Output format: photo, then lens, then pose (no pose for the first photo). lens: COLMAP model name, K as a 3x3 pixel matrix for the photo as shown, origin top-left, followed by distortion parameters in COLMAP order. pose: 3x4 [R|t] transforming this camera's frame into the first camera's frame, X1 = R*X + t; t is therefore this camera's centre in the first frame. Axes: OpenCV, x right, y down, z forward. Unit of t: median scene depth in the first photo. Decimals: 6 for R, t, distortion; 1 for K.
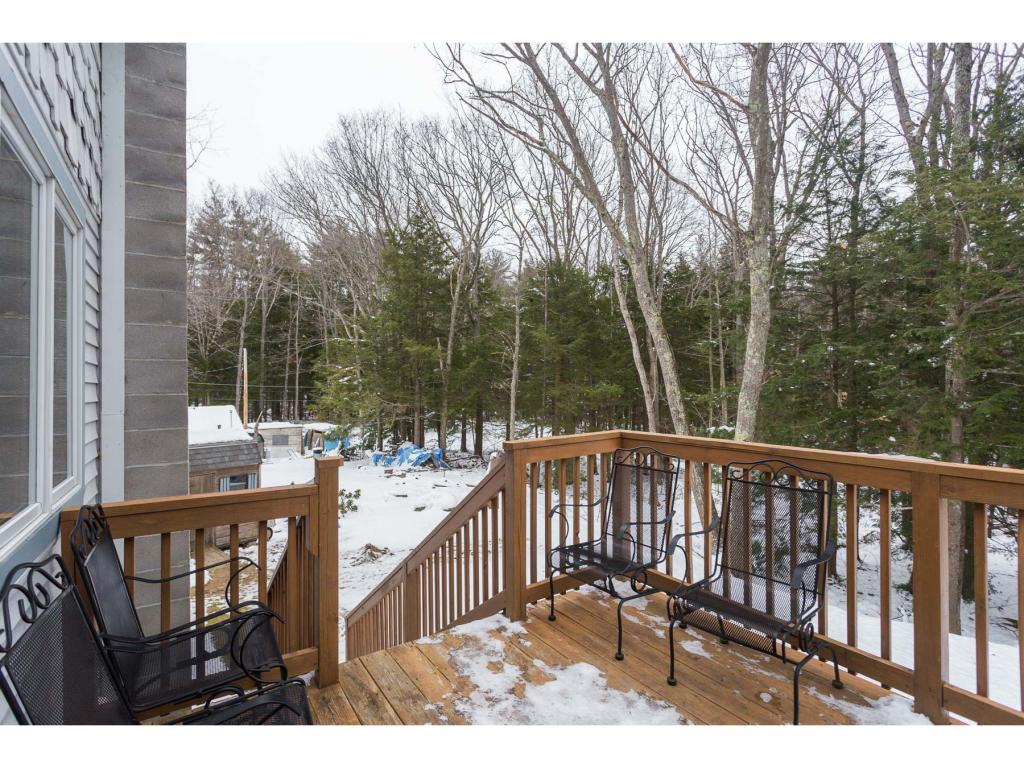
lens RADIAL K [[528.1, 0, 514.5], [0, 528.1, 388.1], [0, 0, 1]] dist [-0.002875, -0.000219]
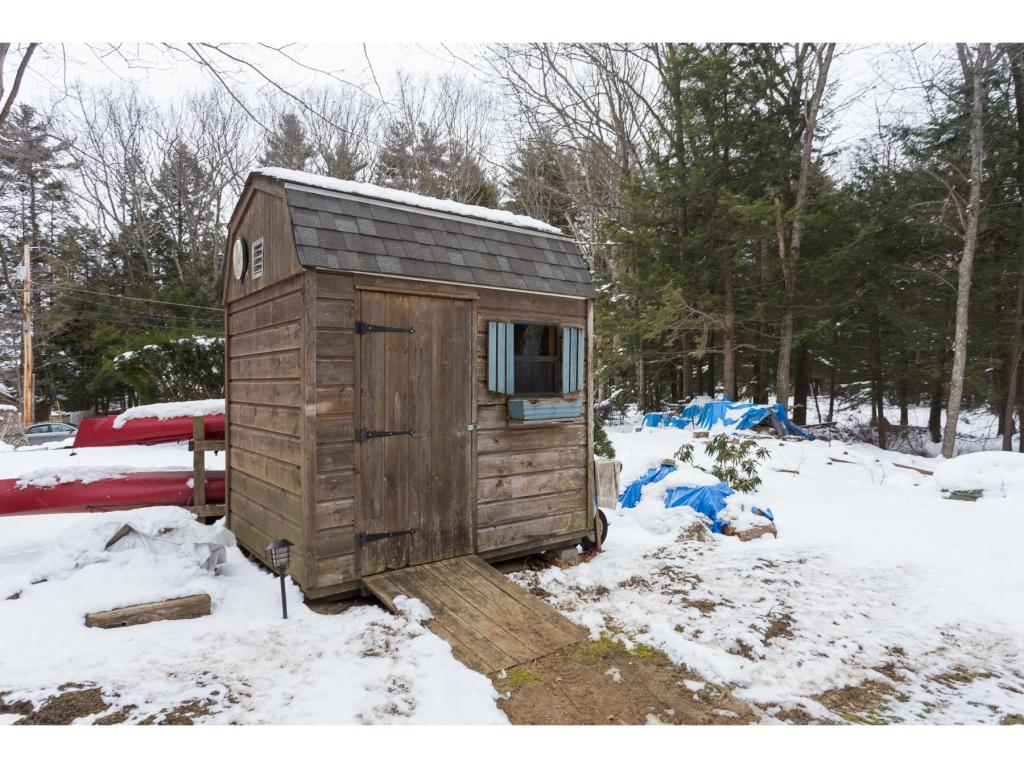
lens RADIAL K [[630.3, 0, 510.7], [0, 630.3, 384.1], [0, 0, 1]] dist [-0.019965, 0.008442]
pose [[0.944142, 0.007825, -0.329445, -0.200175], [-0.003357, 0.999895, 0.014130, 0.092595], [0.329521, -0.012235, 0.944069, 0.314623]]
